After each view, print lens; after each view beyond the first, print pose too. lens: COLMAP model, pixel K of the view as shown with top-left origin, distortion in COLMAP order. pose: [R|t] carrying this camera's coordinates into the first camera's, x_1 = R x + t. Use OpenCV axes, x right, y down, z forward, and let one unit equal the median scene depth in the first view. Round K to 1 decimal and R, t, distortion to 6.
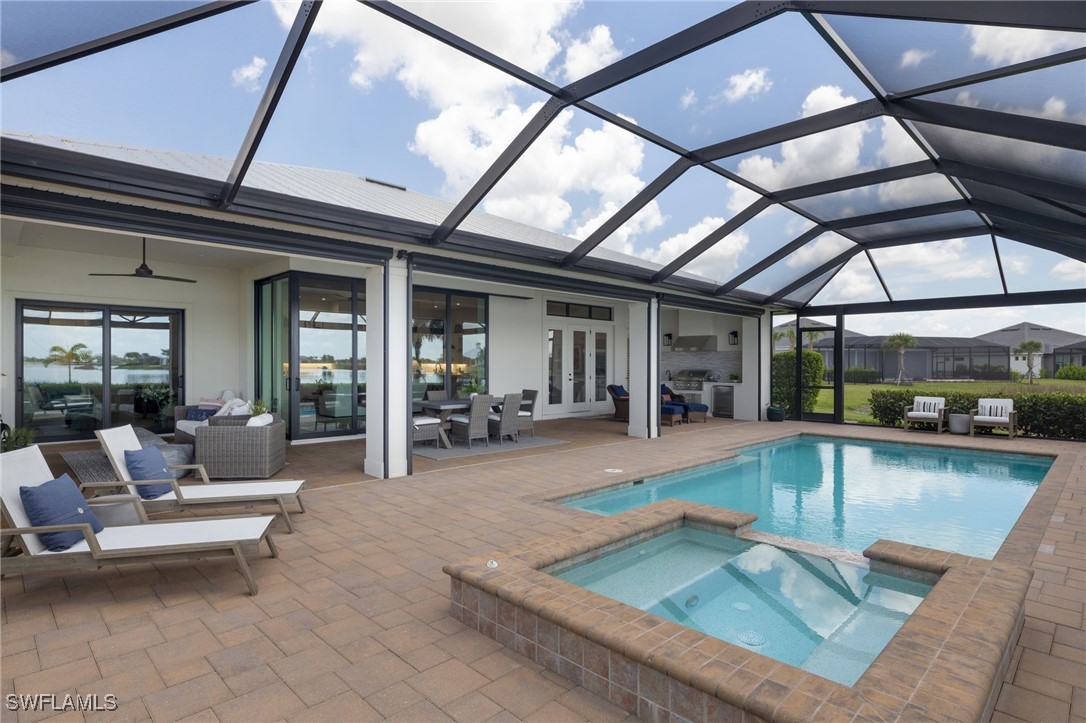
lens RADIAL K [[561.2, 0, 543.0], [0, 561.2, 361.5], [0, 0, 1]] dist [-0.000319, 0.000032]
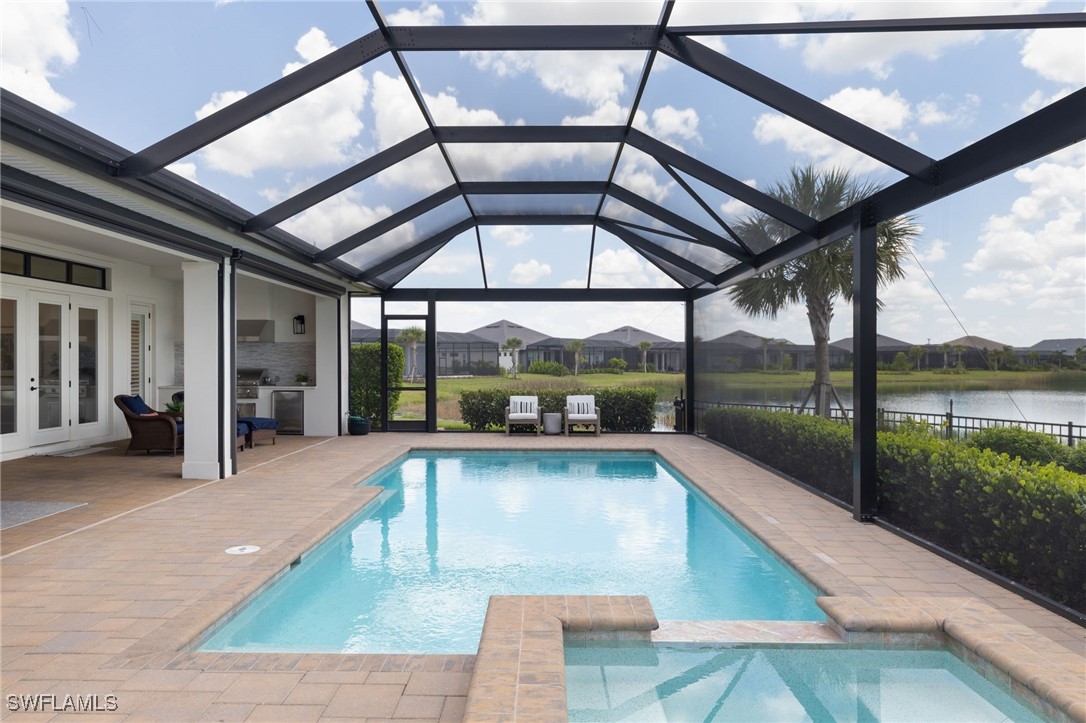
lens RADIAL K [[695.3, 0, 521.6], [0, 695.3, 359.8], [0, 0, 1]] dist [0.000718, -0.000032]
pose [[0.722319, -0.001754, 0.691558, -0.090874], [-0.000898, 0.999994, 0.003475, 0.000192], [-0.691560, -0.003131, 0.722313, 0.175310]]
